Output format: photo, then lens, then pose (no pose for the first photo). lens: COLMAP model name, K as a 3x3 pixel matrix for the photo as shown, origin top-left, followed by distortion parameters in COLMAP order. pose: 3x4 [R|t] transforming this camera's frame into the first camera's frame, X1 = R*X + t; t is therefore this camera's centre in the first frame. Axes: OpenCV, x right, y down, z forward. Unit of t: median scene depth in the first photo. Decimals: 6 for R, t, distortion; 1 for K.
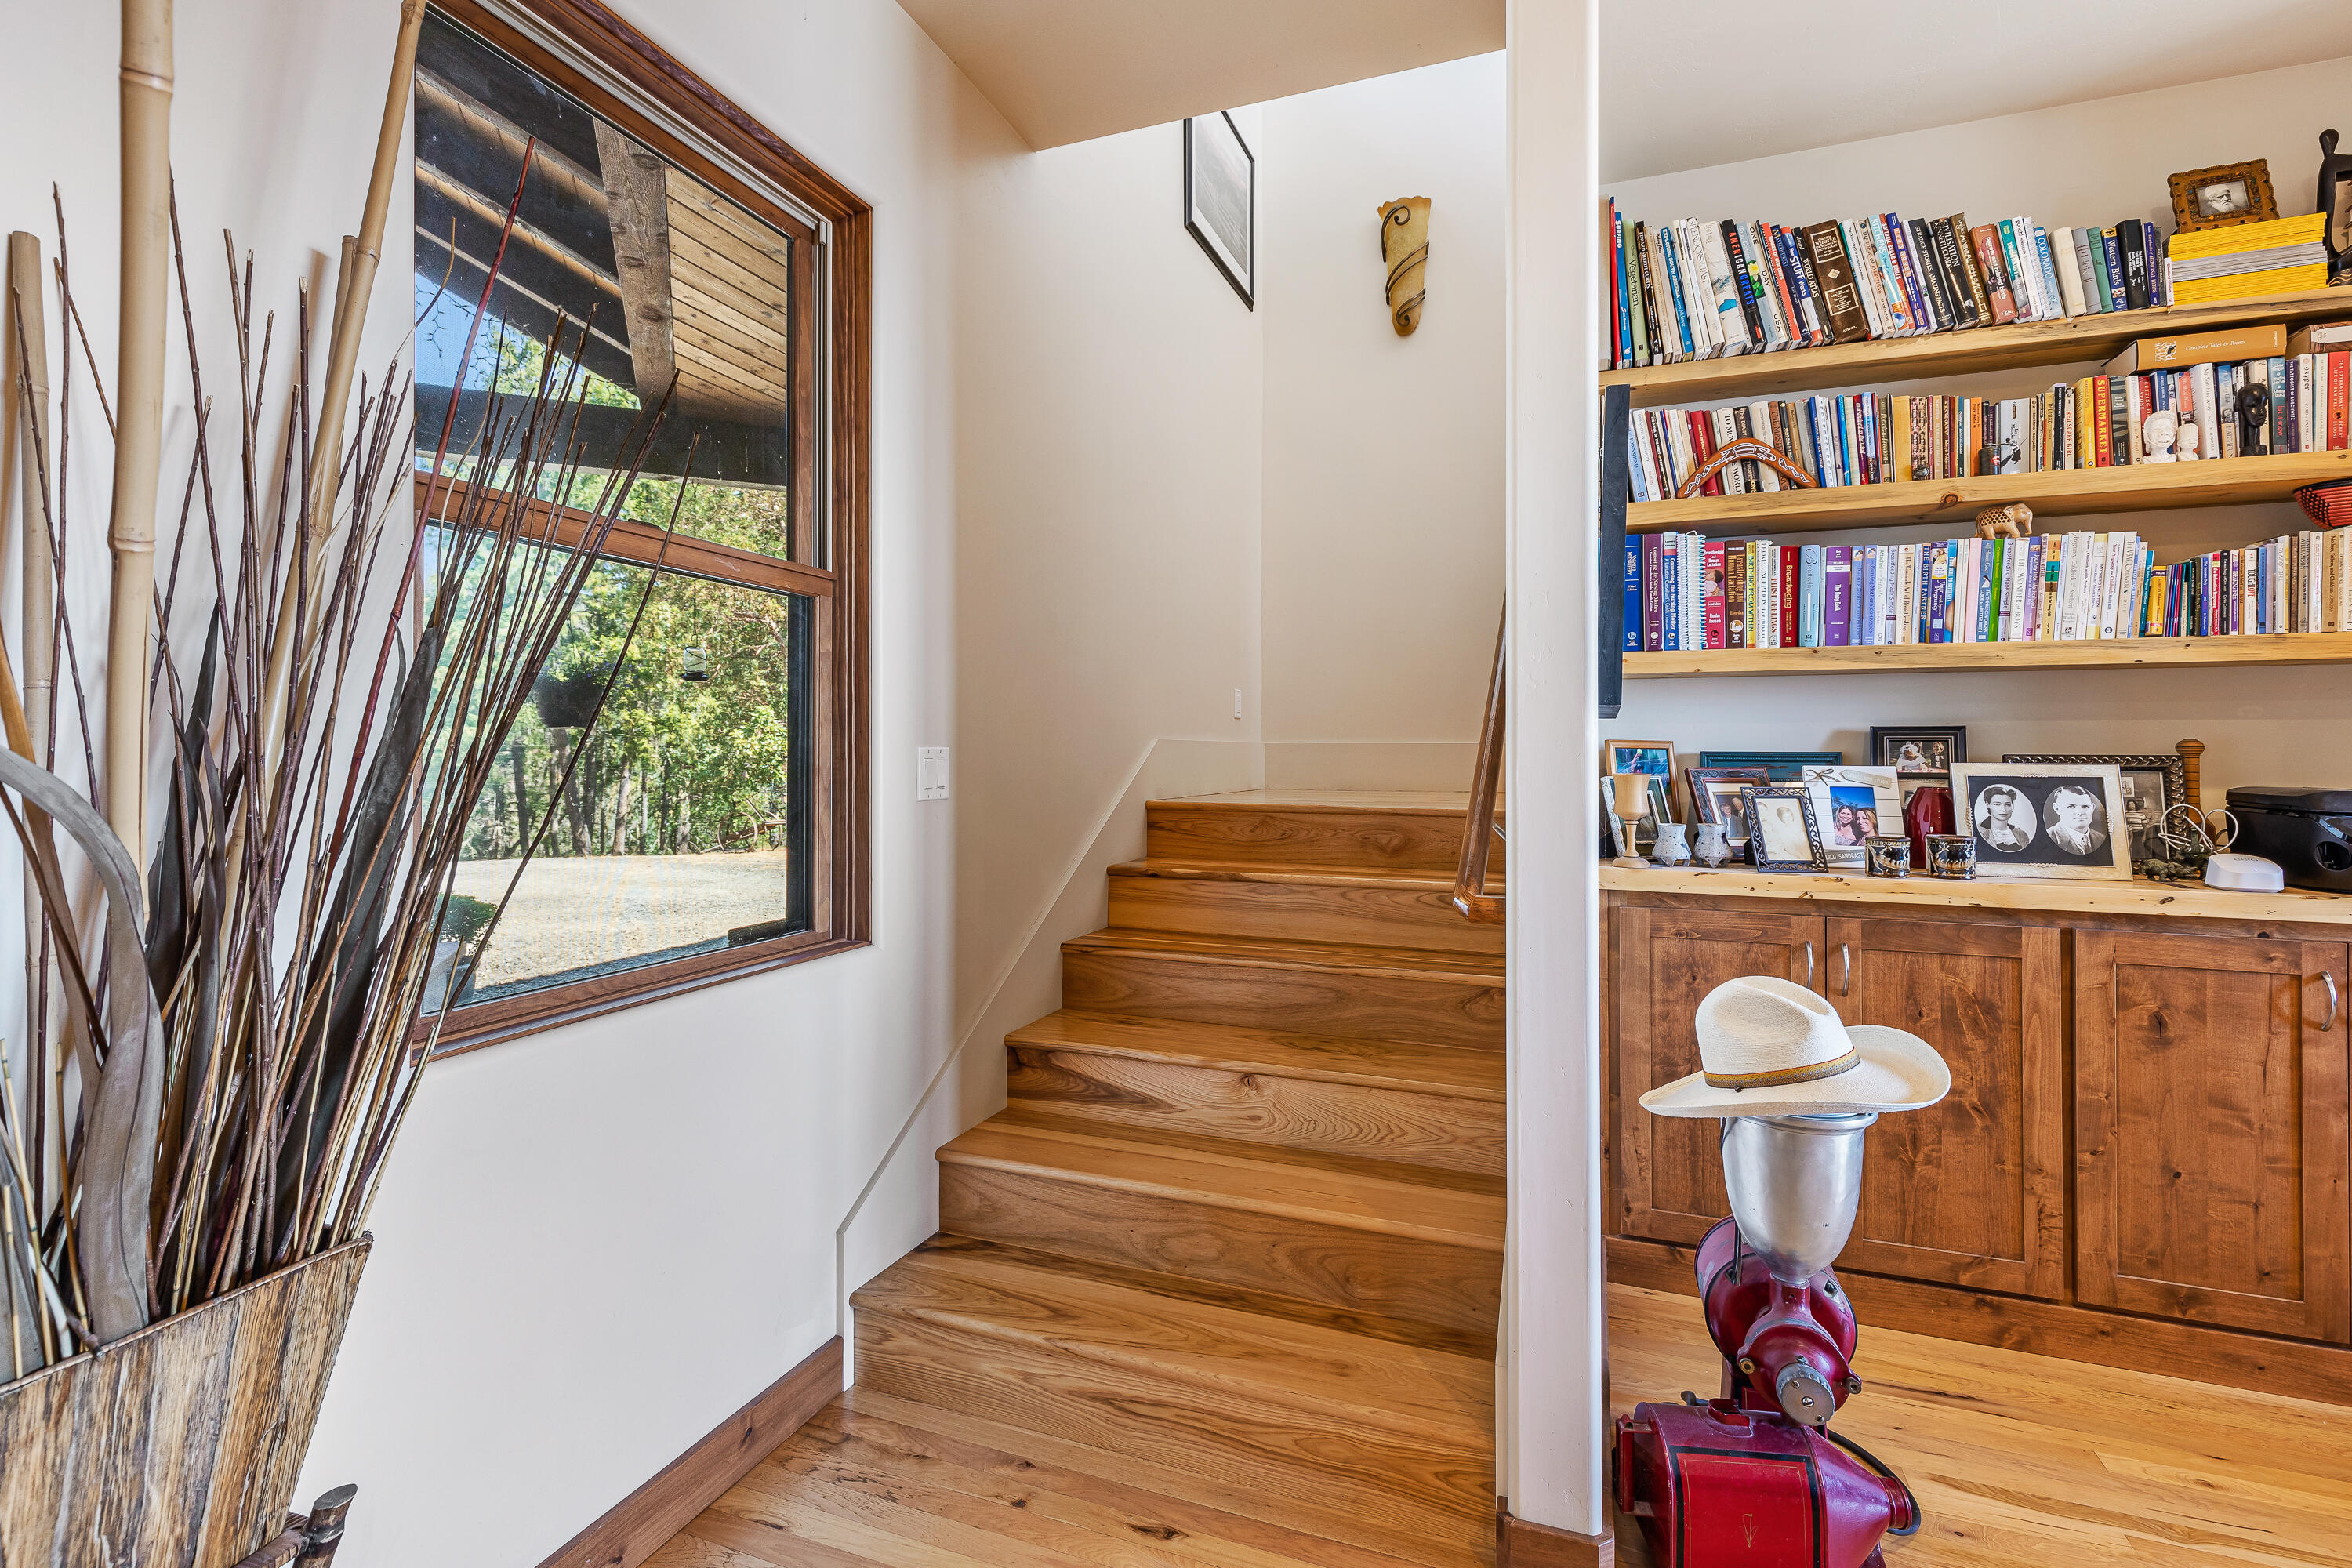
lens RADIAL K [[1075.0, 0, 1182.5], [0, 1075.0, 753.0], [0, 0, 1]] dist [0.002897, 0.000316]
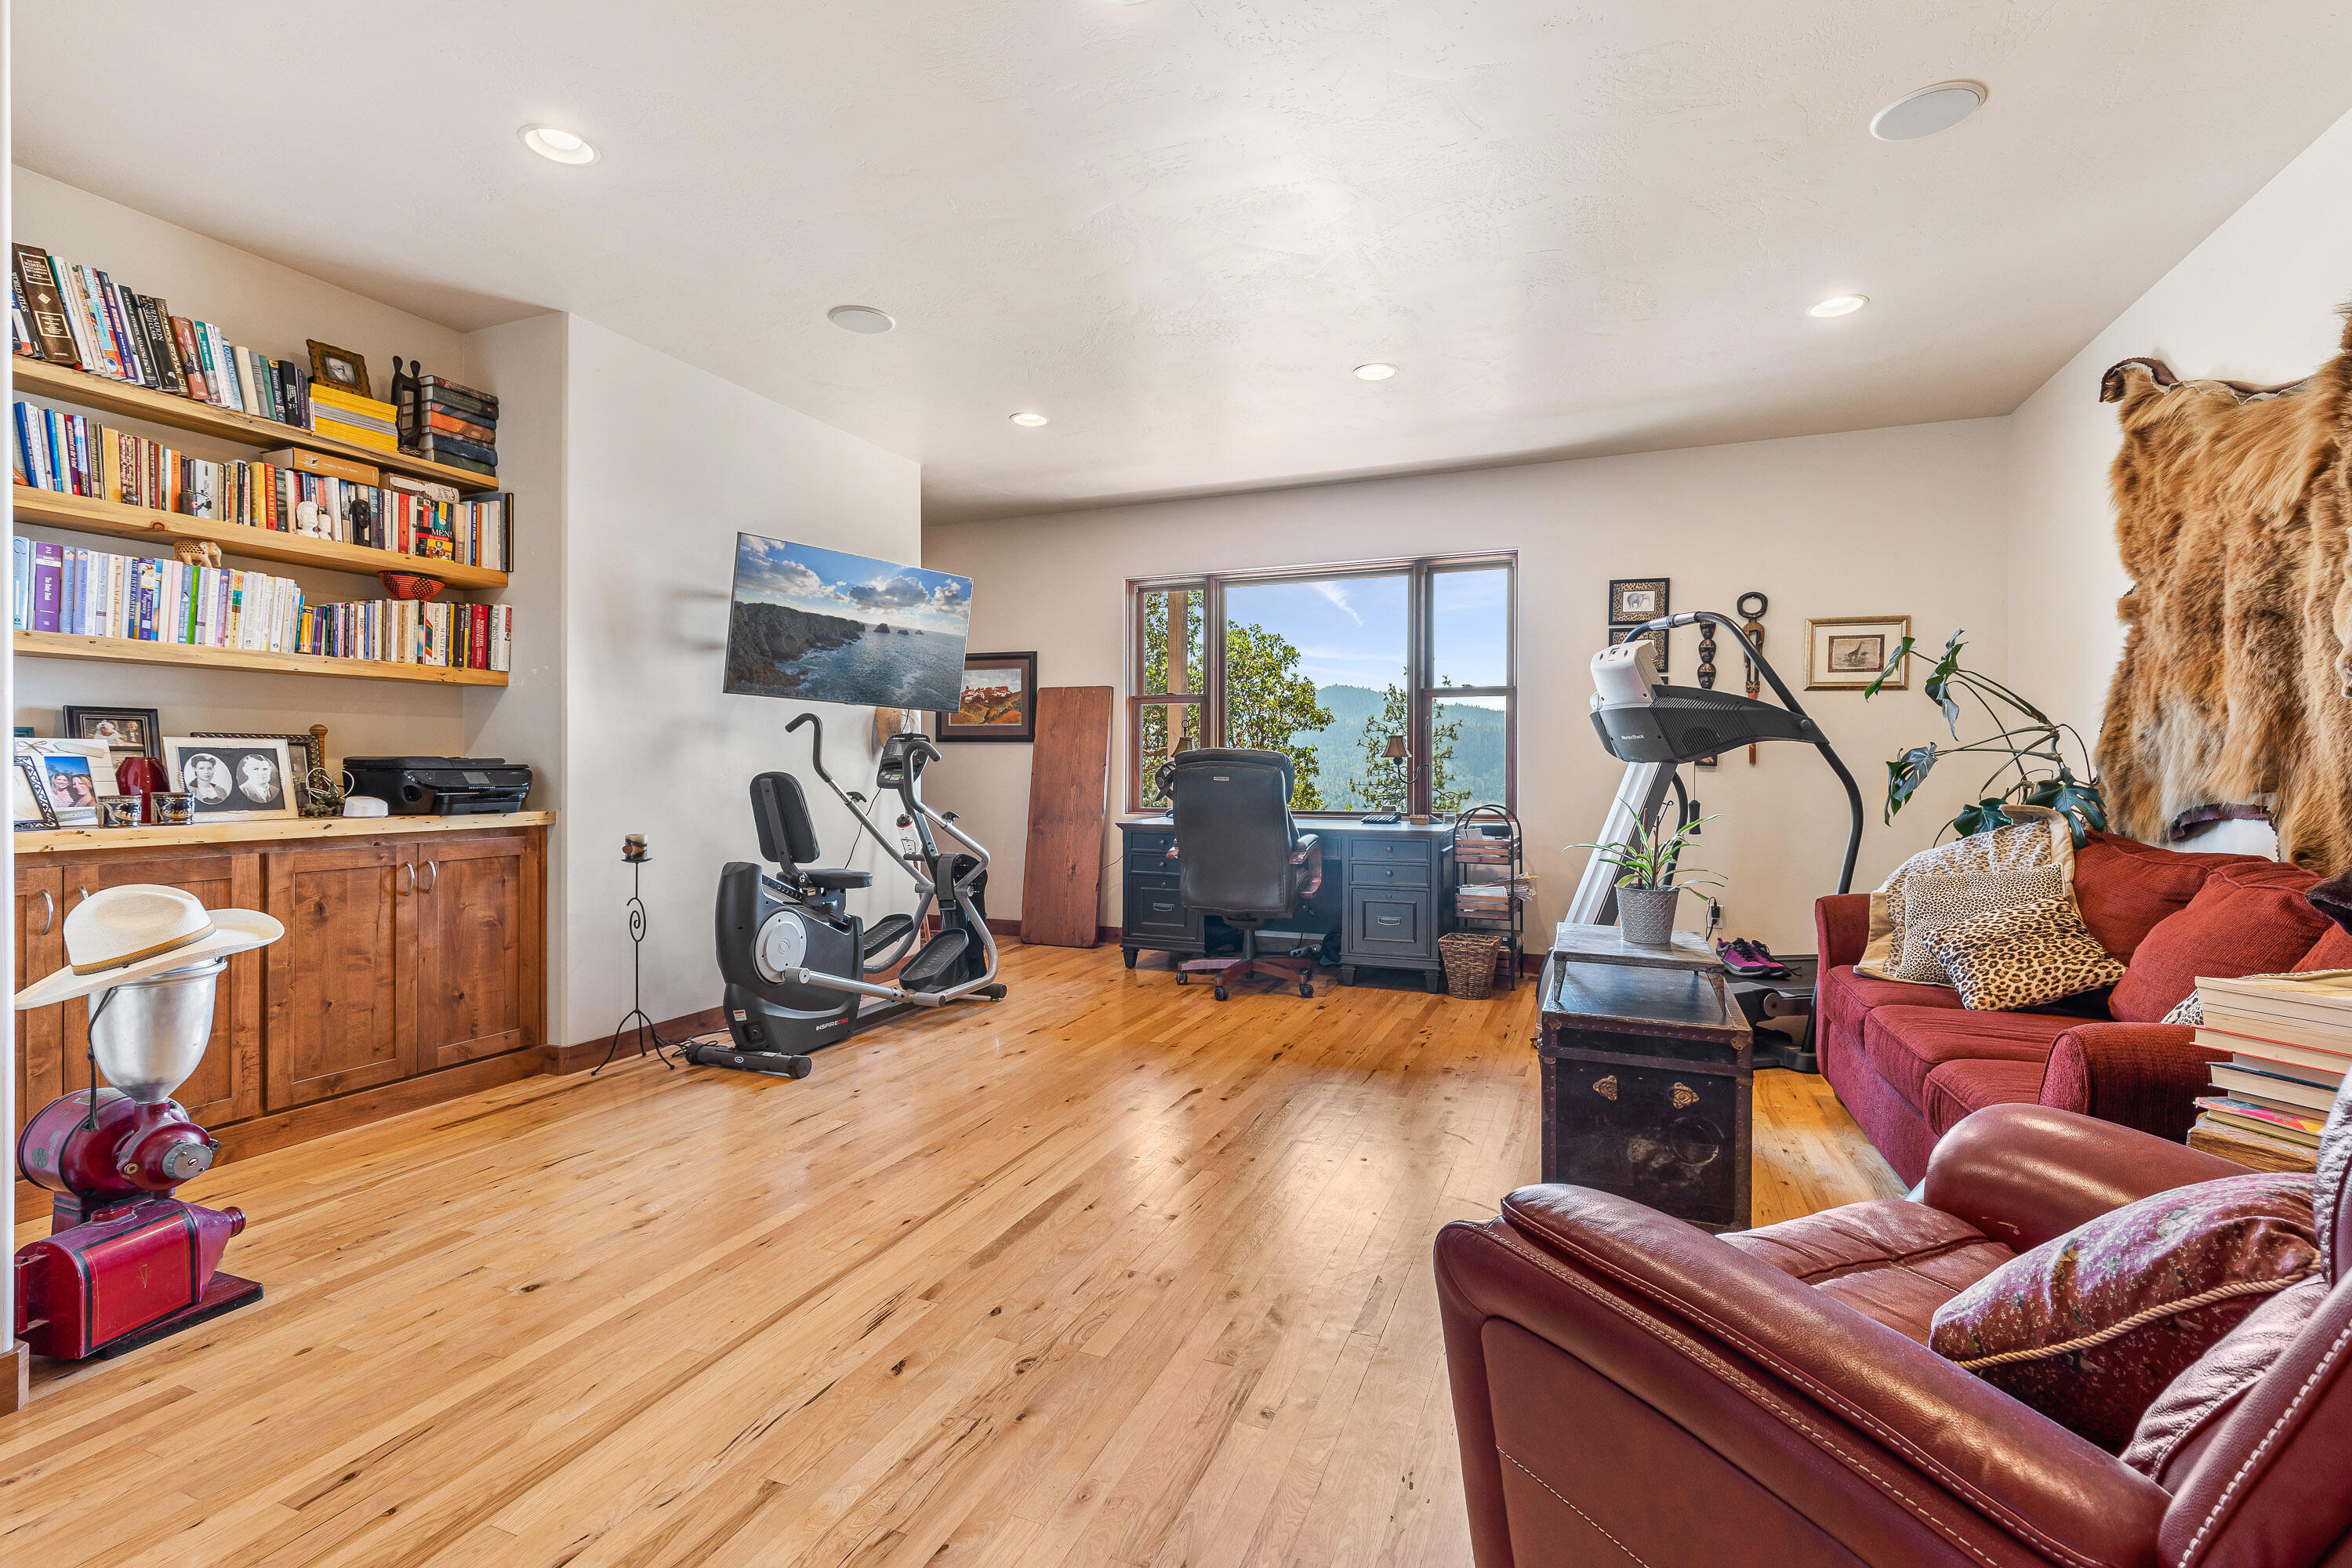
lens RADIAL K [[1075.0, 0, 1182.5], [0, 1075.0, 753.0], [0, 0, 1]] dist [0.002897, 0.000316]
pose [[0.026479, 0.009673, 0.999603, -0.528824], [-0.003031, 0.999949, -0.009596, 0.037491], [-0.999645, -0.002776, 0.026507, -0.233767]]
